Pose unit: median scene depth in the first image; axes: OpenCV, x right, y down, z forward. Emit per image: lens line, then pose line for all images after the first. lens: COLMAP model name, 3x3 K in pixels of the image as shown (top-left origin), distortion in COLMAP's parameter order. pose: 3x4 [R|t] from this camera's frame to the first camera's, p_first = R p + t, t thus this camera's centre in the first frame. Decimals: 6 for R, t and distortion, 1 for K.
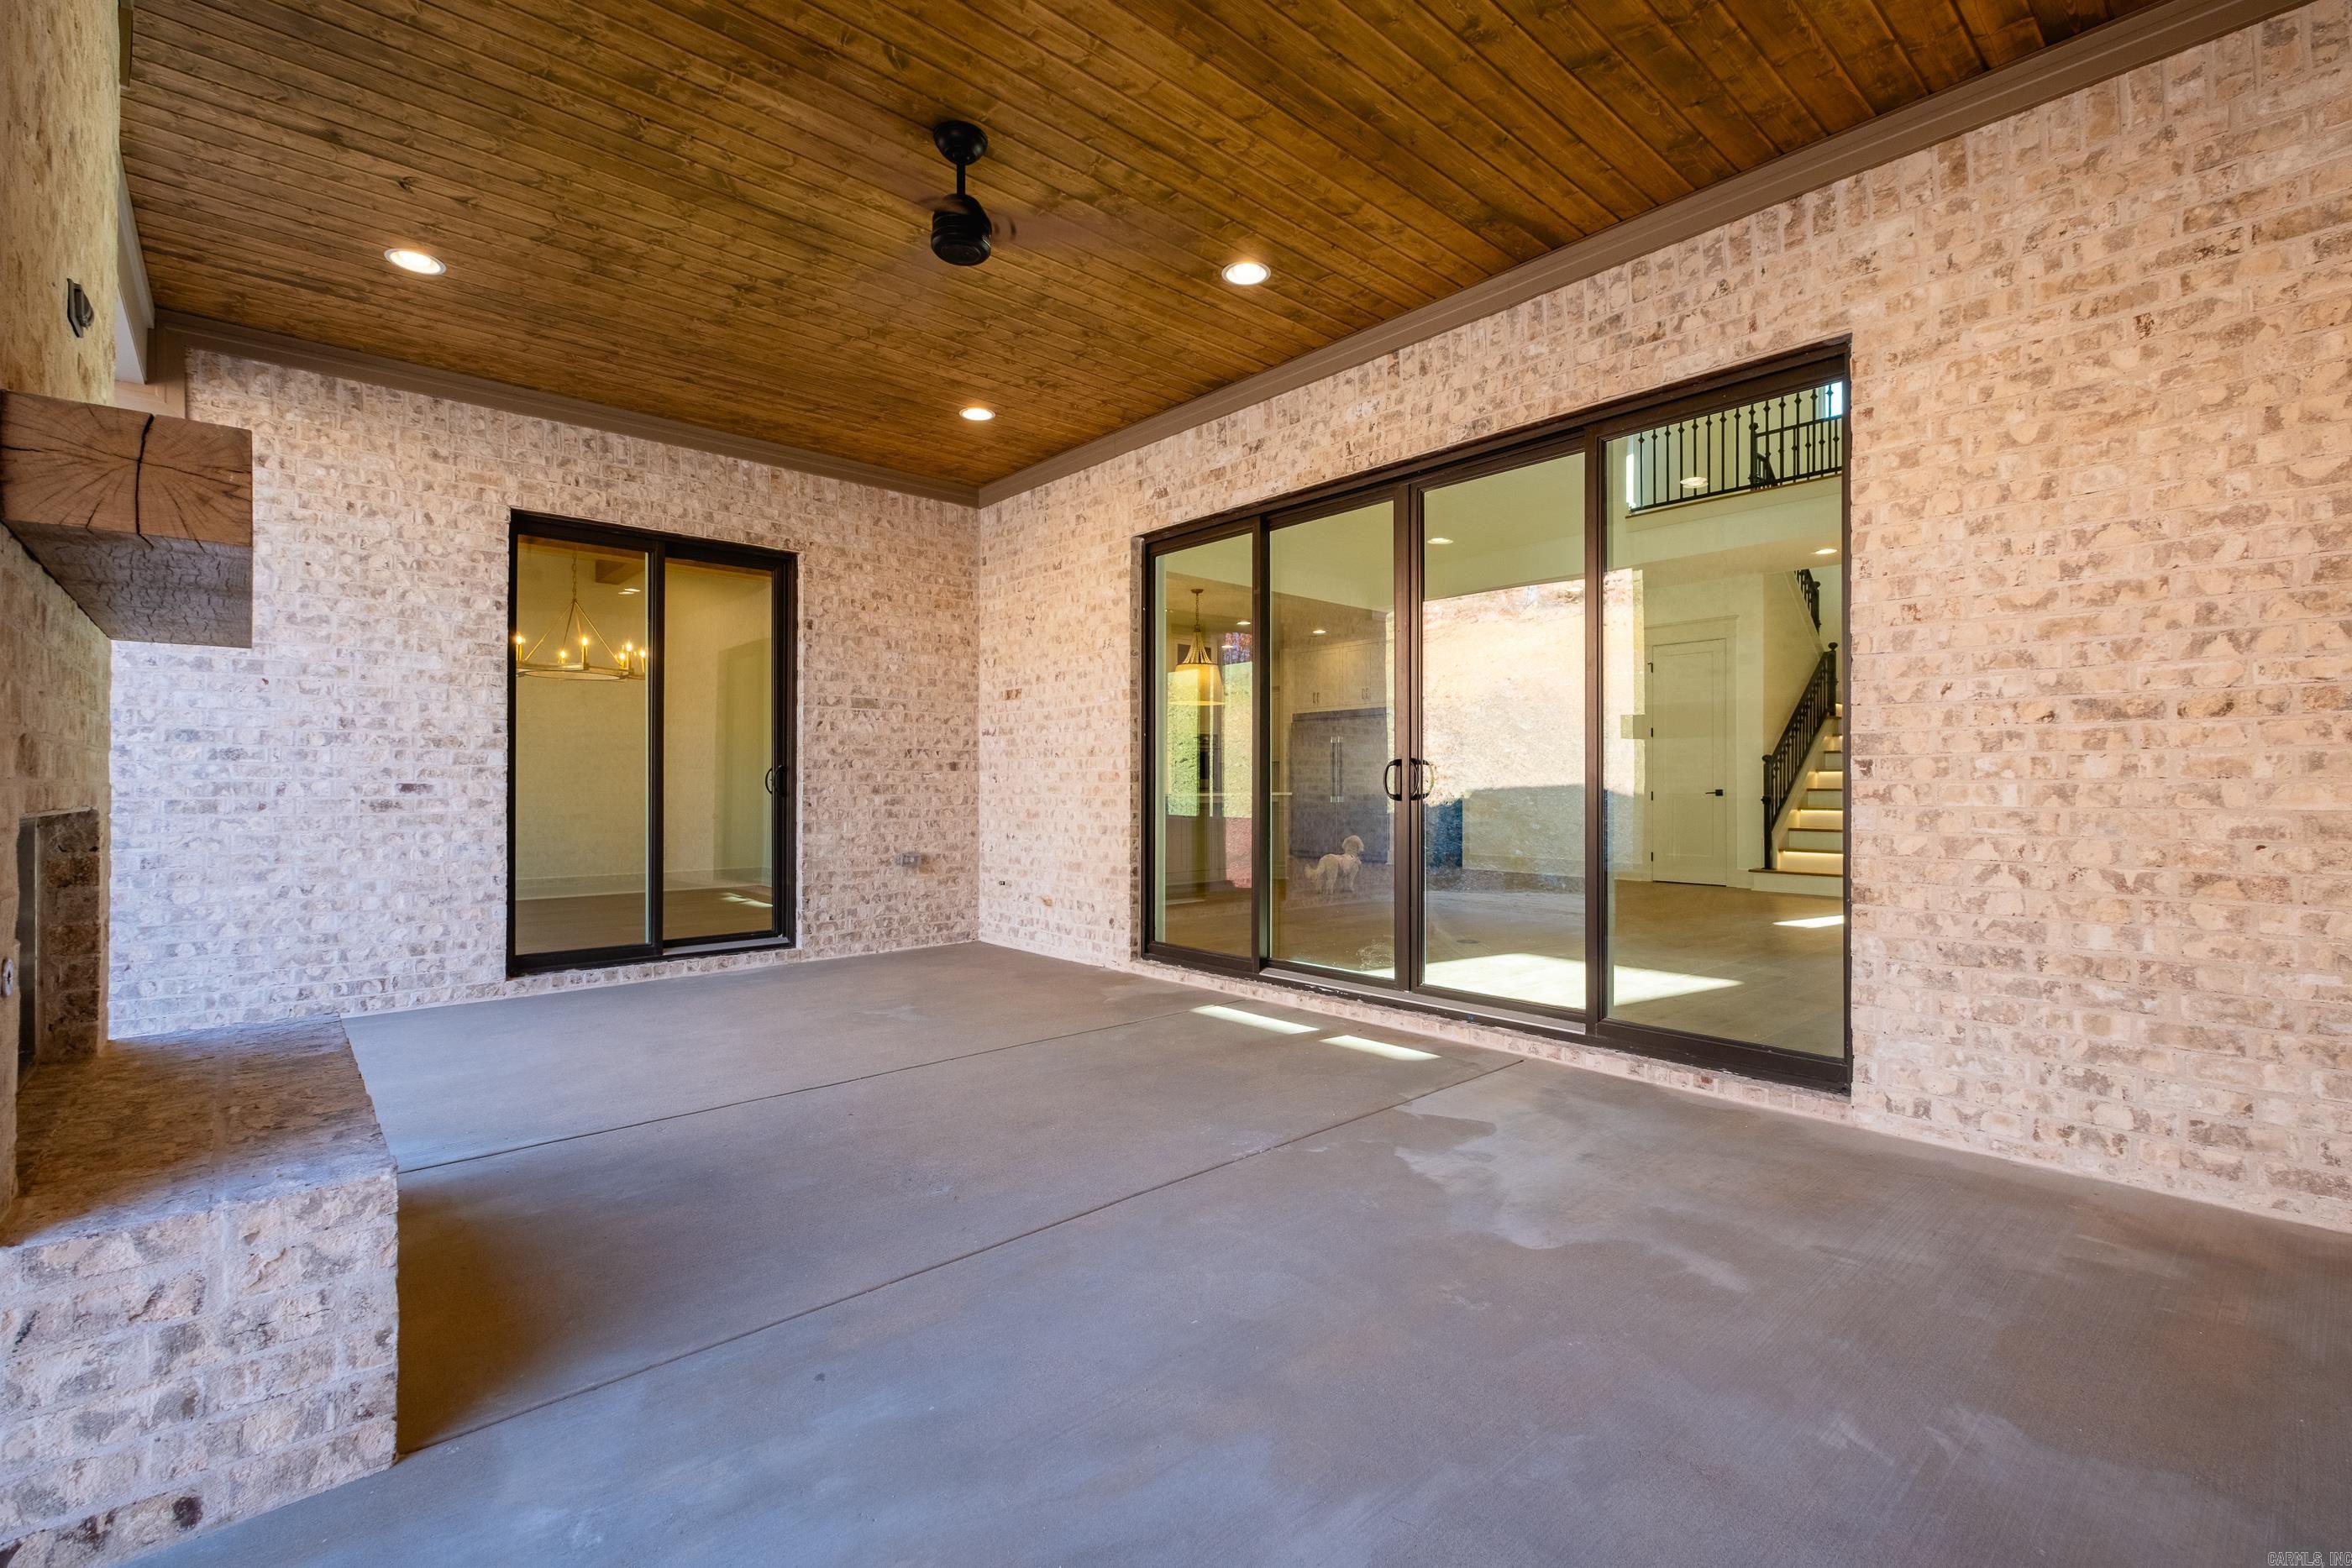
lens RADIAL K [[1051.7, 0, 1175.1], [0, 1051.7, 787.4], [0, 0, 1]] dist [-0.002876, -0.000375]
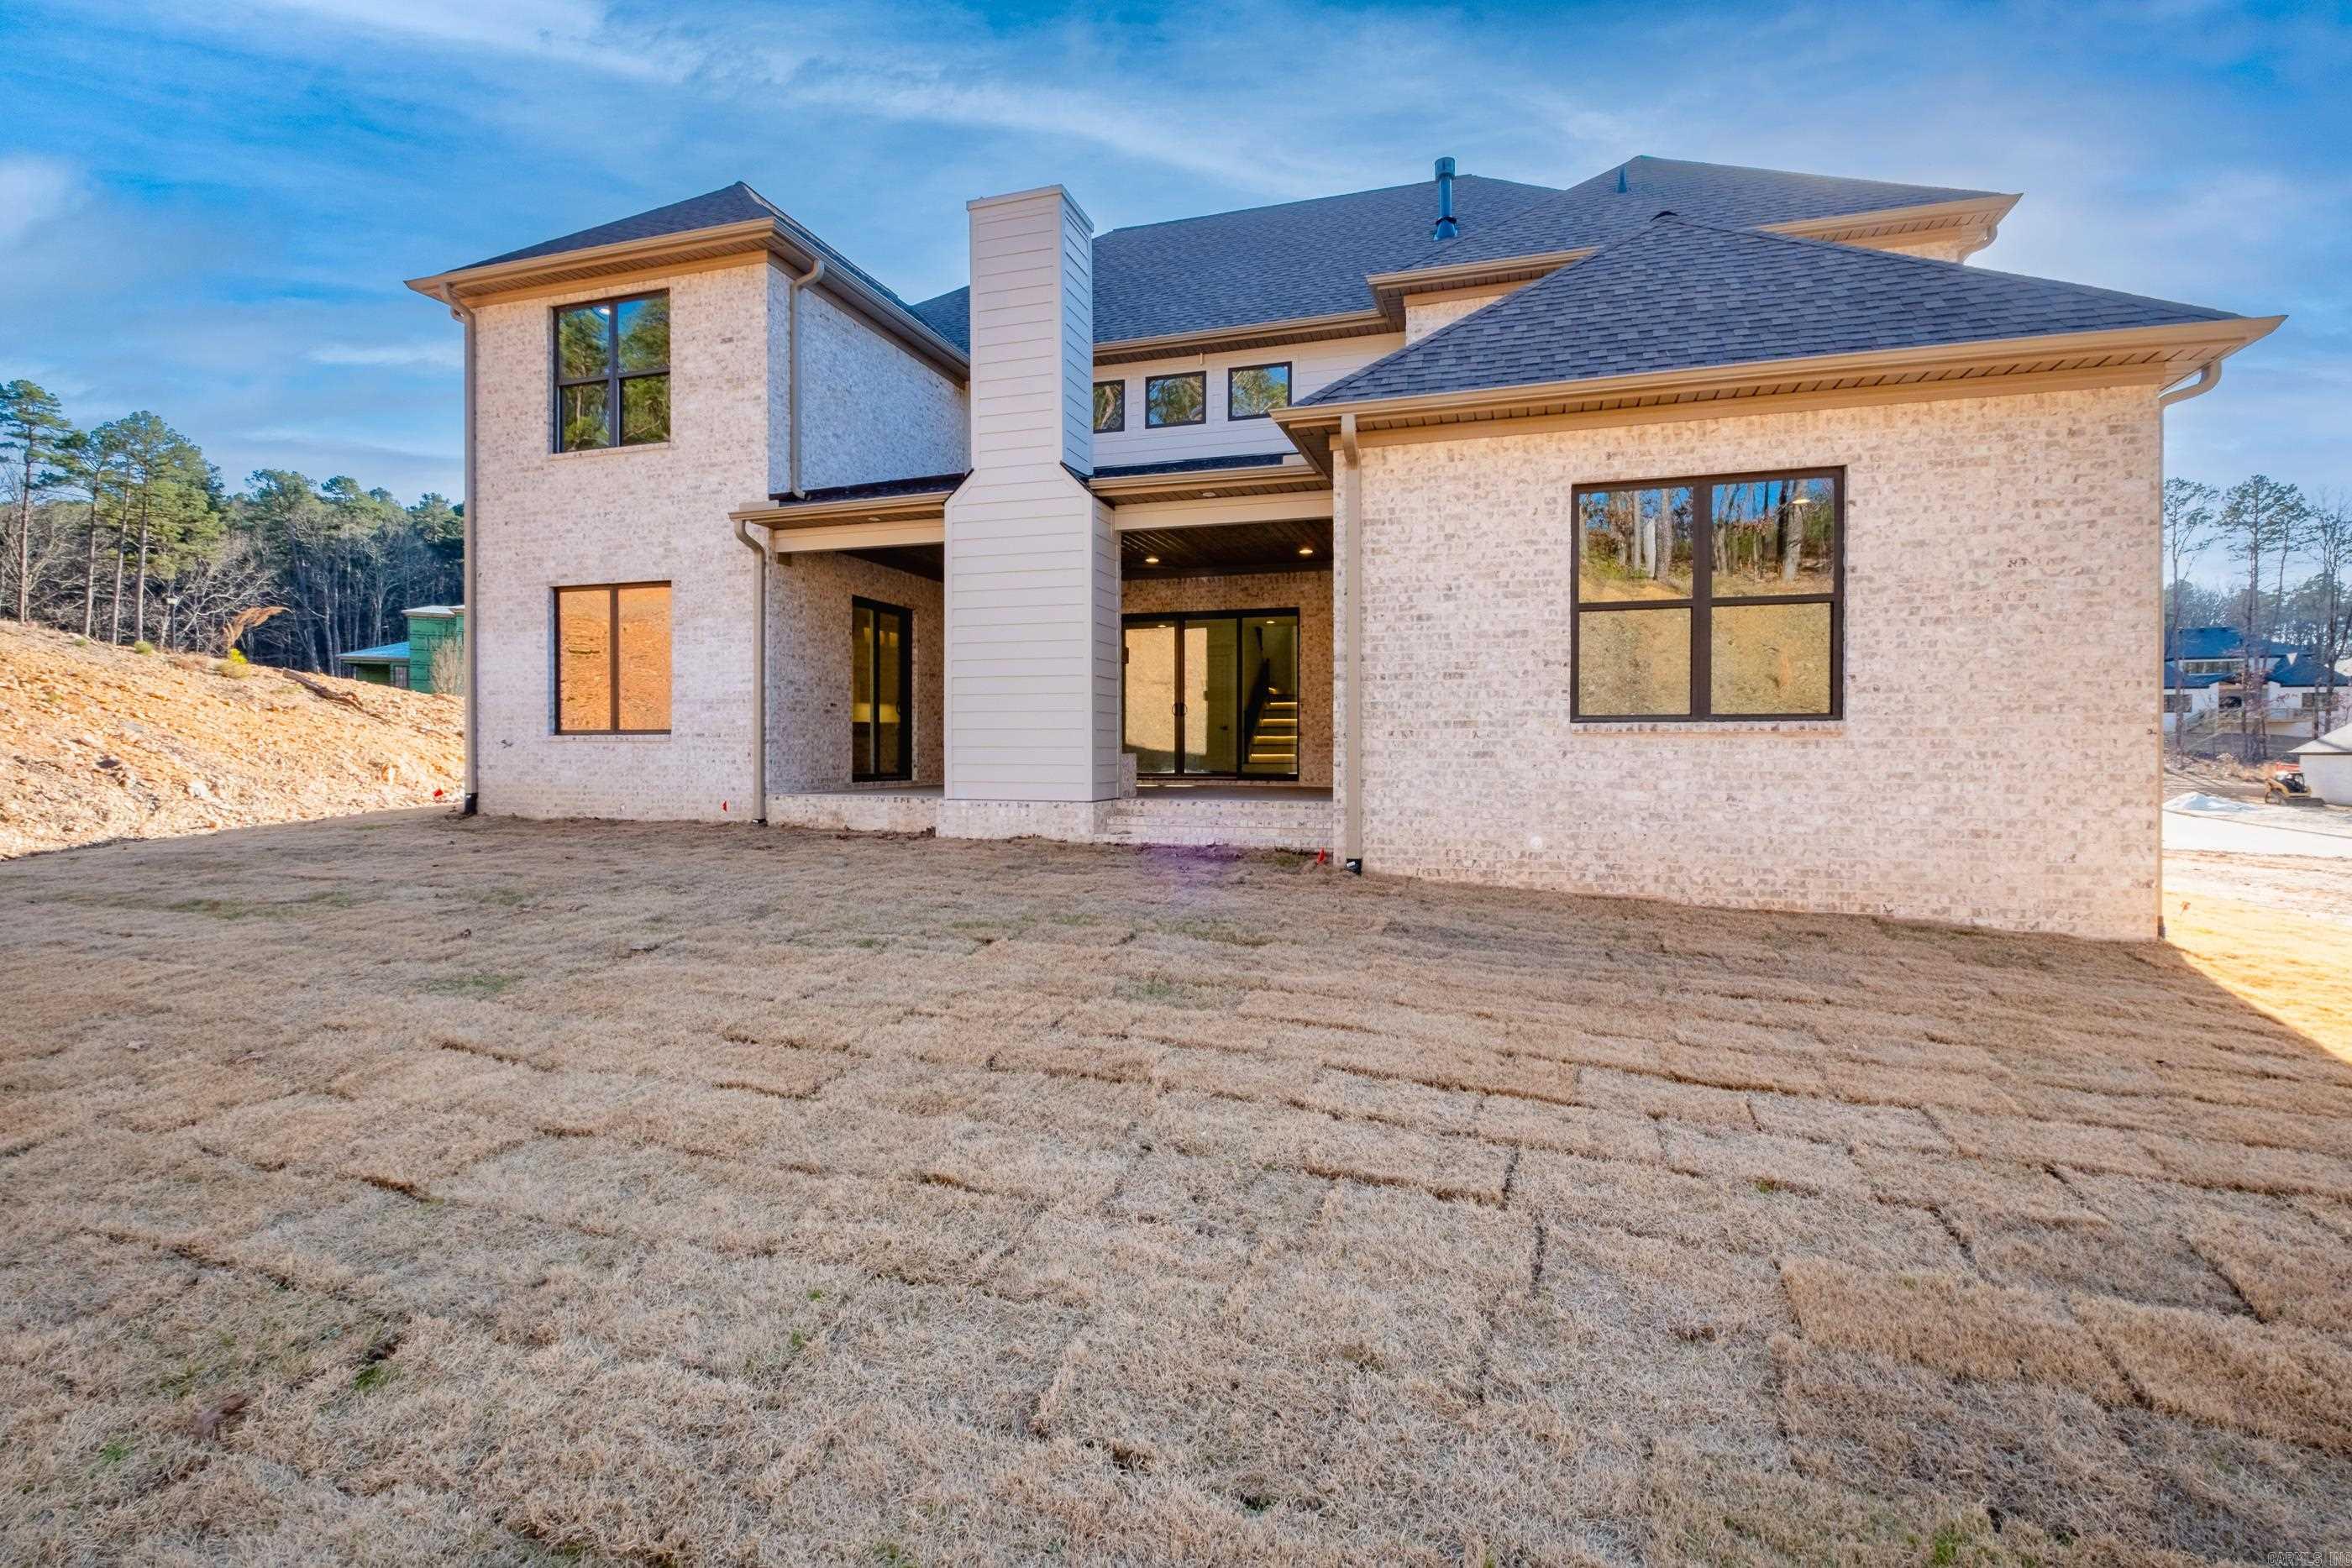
lens RADIAL K [[1051.7, 0, 1184.4], [0, 1051.7, 767.8], [0, 0, 1]] dist [-0.002876, -0.000375]
pose [[0.877639, -0.002984, 0.479313, -1.290772], [-0.003362, 0.999918, 0.012380, 0.129074], [-0.479311, -0.012476, 0.877557, -1.801879]]
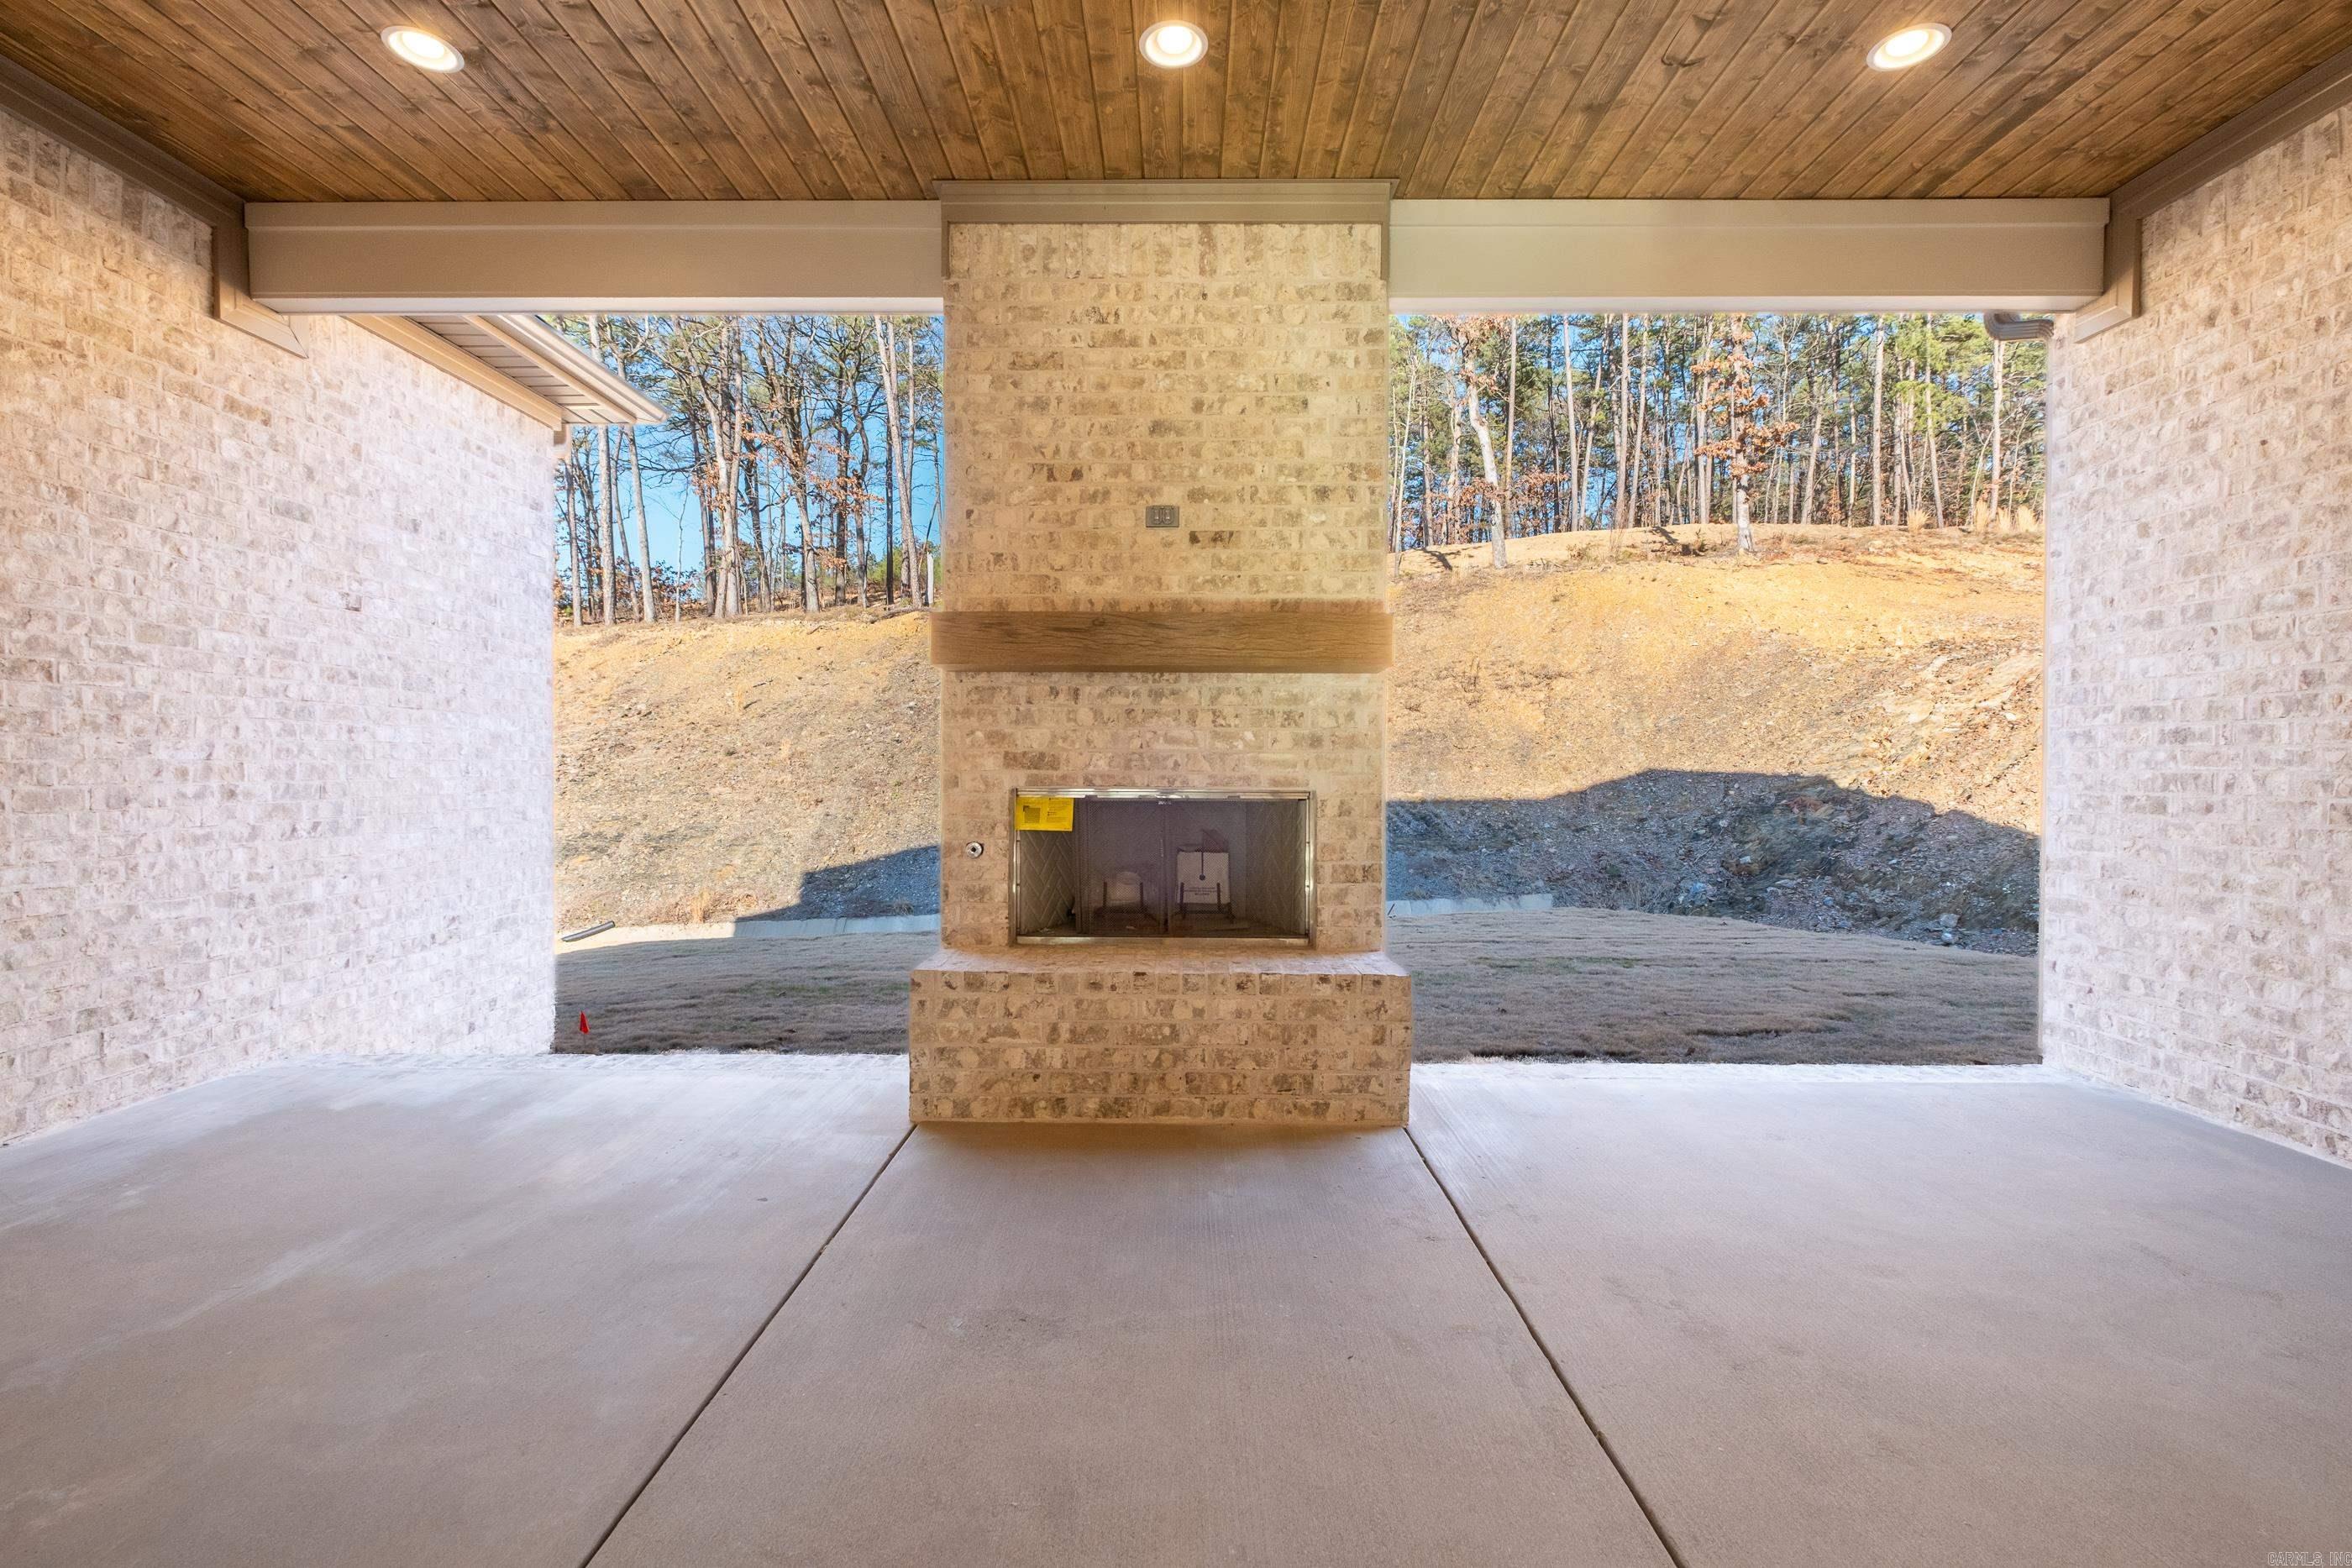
lens RADIAL K [[1051.7, 0, 1163.7], [0, 1051.7, 779.2], [0, 0, 1]] dist [-0.002876, -0.000375]
pose [[-0.684981, 0.006208, -0.728534, 0.127466], [-0.006161, 0.999879, 0.014314, -0.006971], [0.728535, 0.014293, -0.684860, 0.958621]]
